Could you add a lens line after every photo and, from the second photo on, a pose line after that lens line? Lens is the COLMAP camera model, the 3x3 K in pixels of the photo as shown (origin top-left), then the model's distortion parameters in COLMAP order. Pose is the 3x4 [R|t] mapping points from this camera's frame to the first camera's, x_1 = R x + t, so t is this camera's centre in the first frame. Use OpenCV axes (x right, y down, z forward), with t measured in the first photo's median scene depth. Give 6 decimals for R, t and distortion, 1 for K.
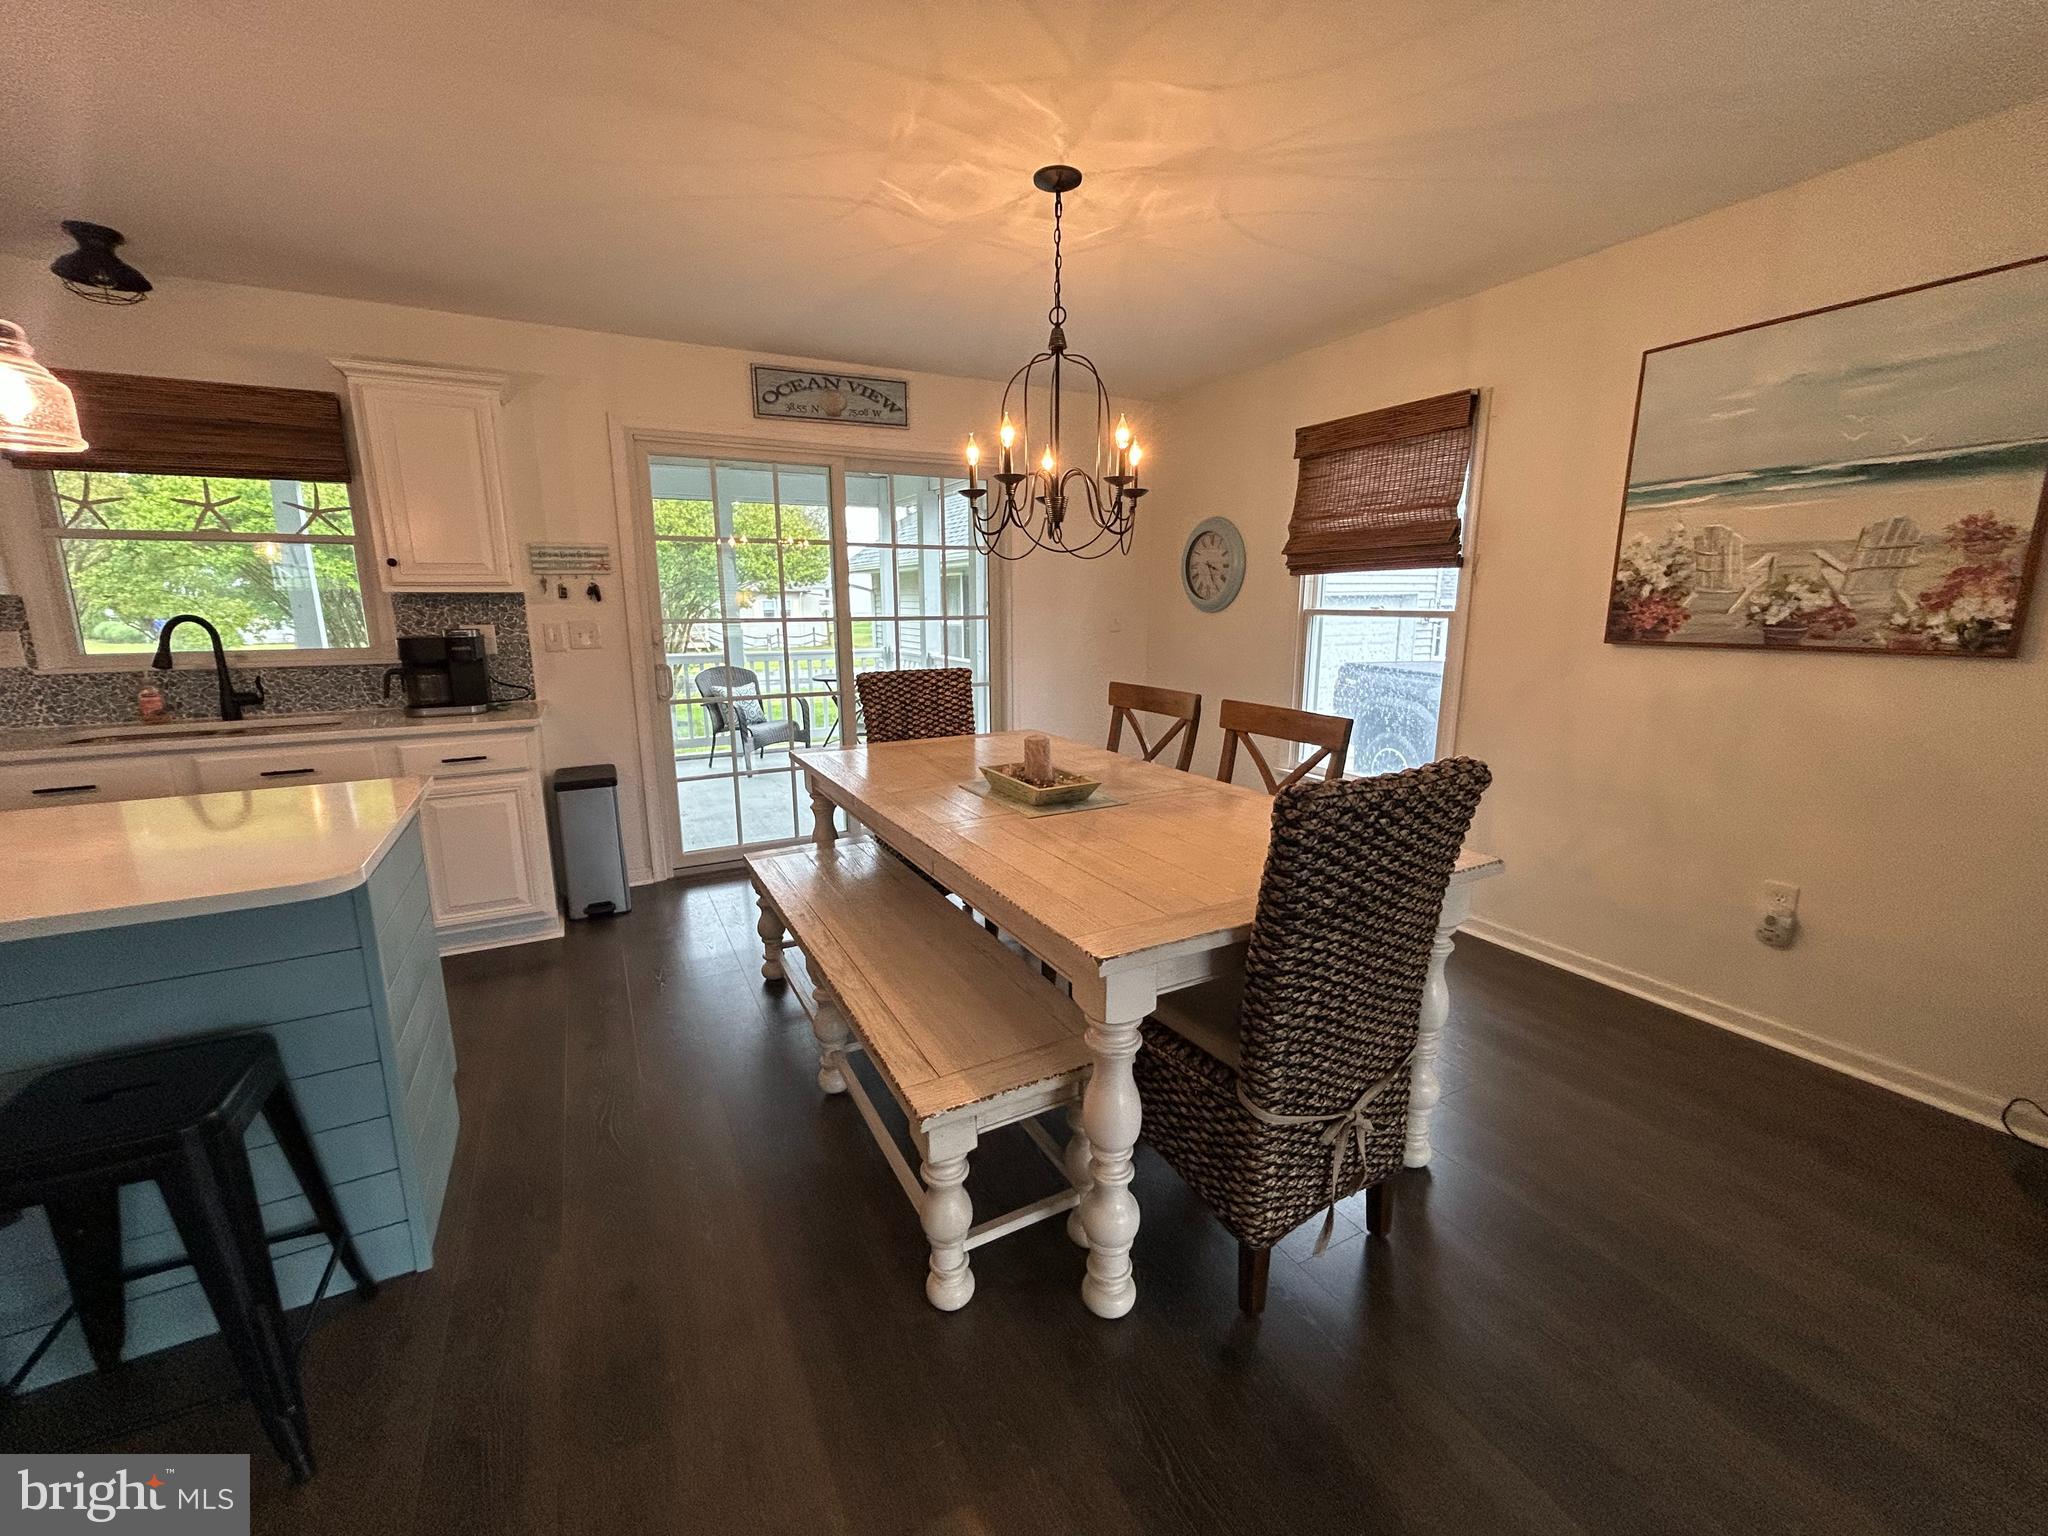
lens RADIAL K [[821.1, 0, 1020.1], [0, 821.1, 766.4], [0, 0, 1]] dist [-0.001779, -0.000141]
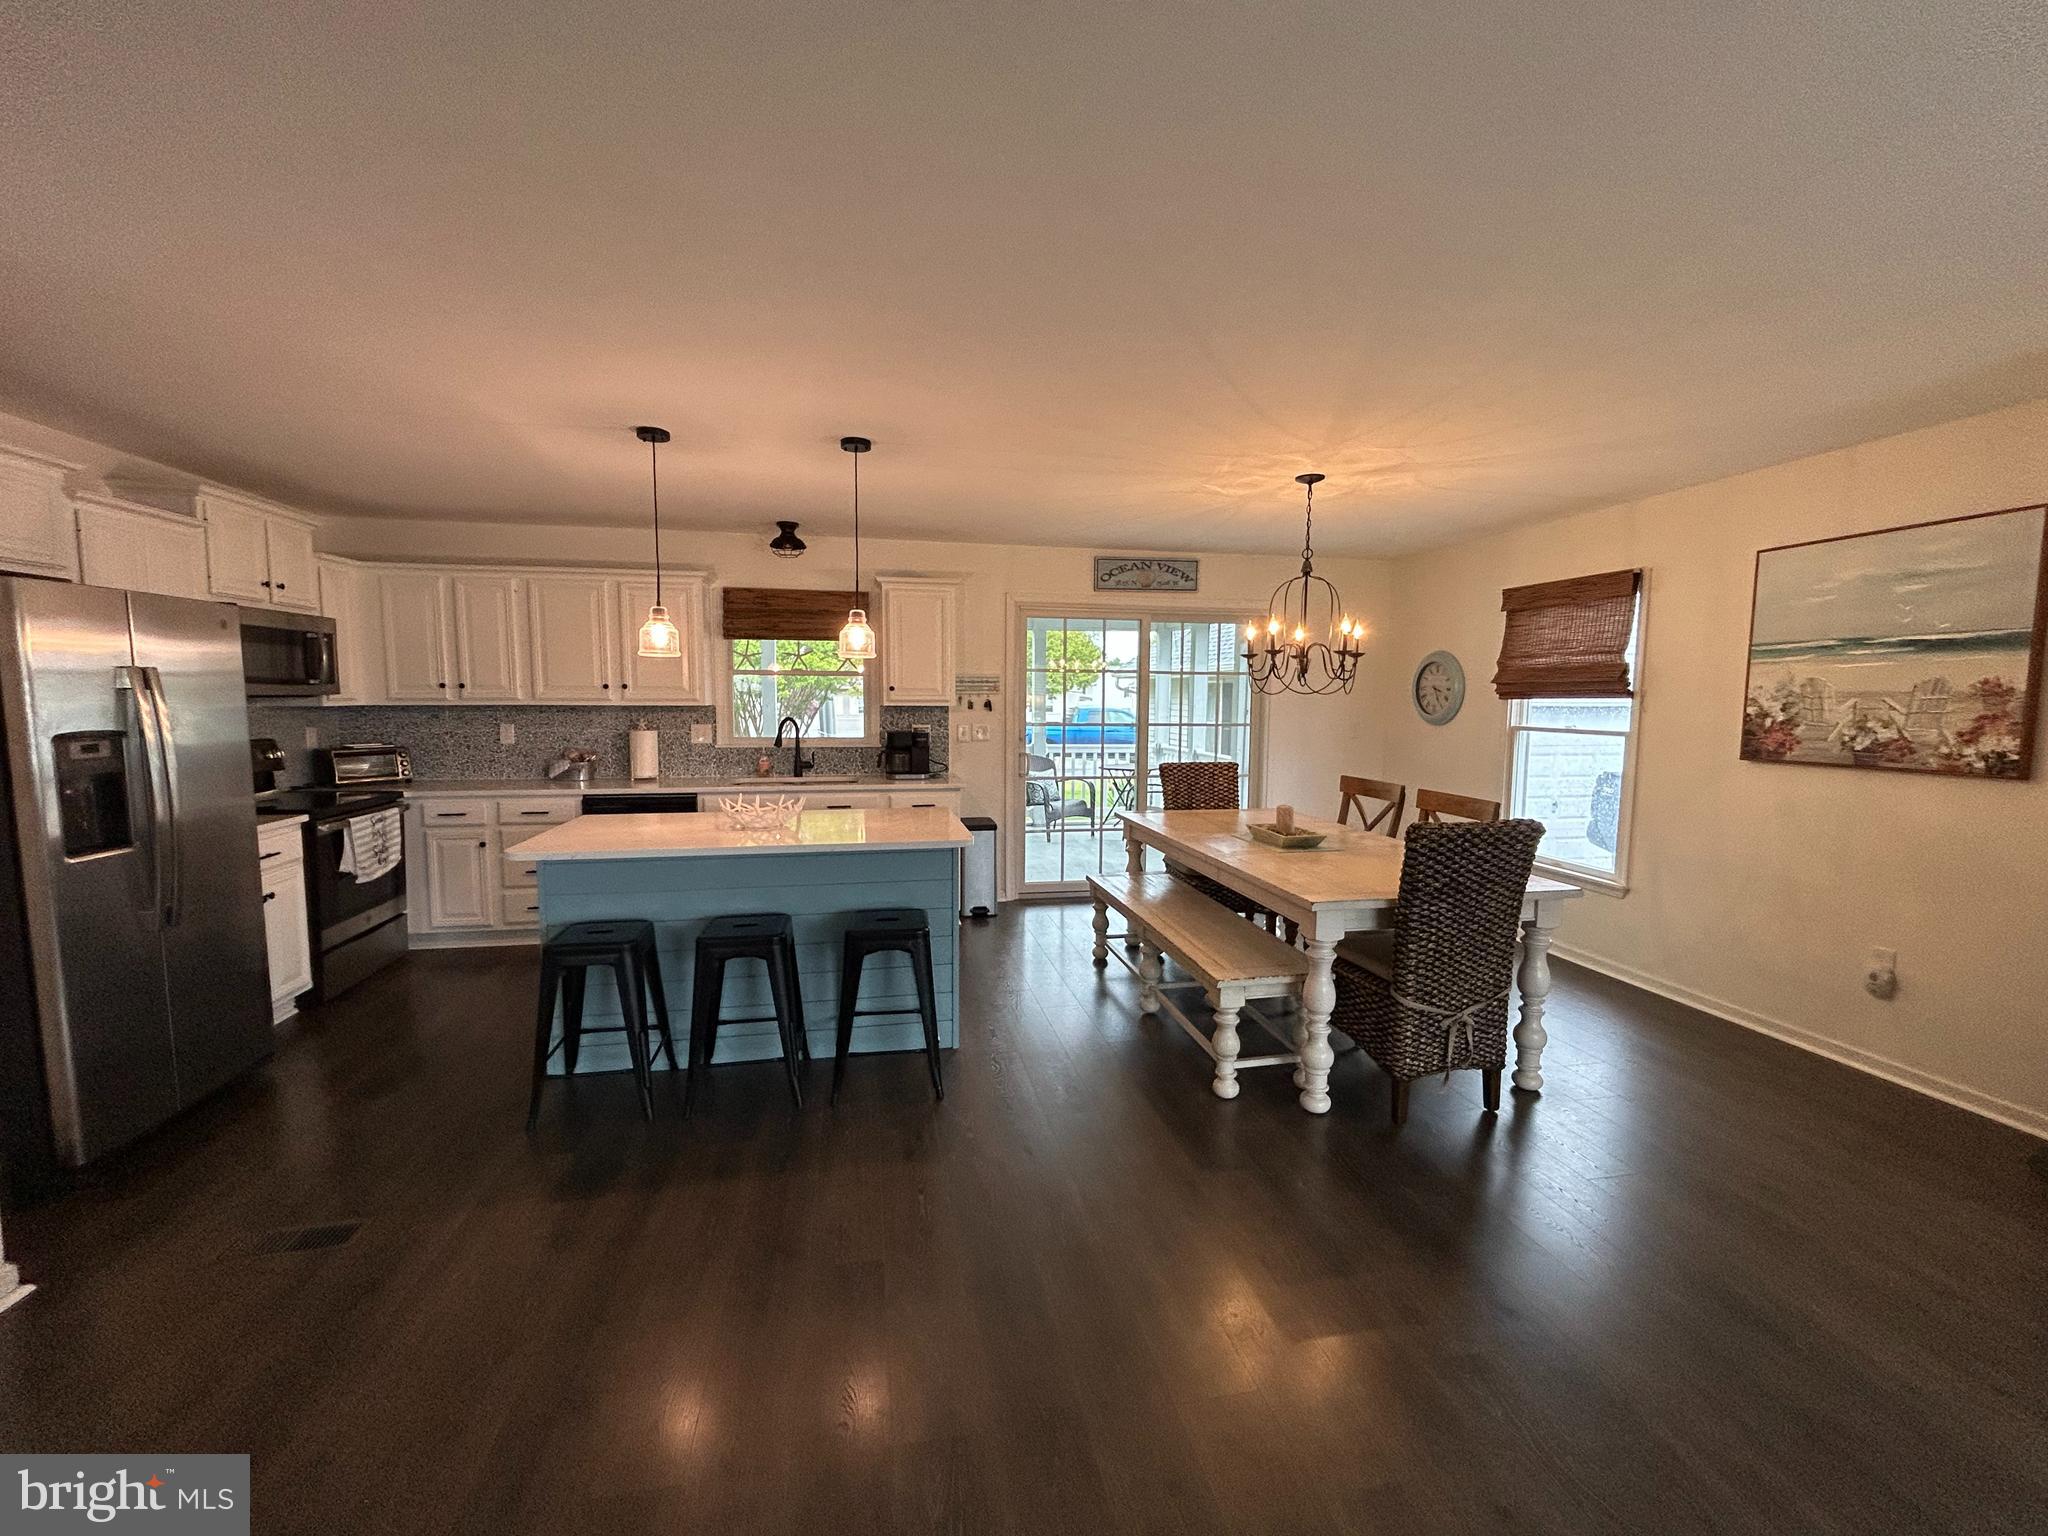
lens RADIAL K [[821.1, 0, 1020.1], [0, 821.1, 766.4], [0, 0, 1]] dist [-0.001779, -0.000141]
pose [[0.955684, 0.036543, -0.292118, -0.008664], [-0.069578, 0.992192, -0.103511, 0.086932], [0.286054, 0.119248, 0.950764, -0.657579]]
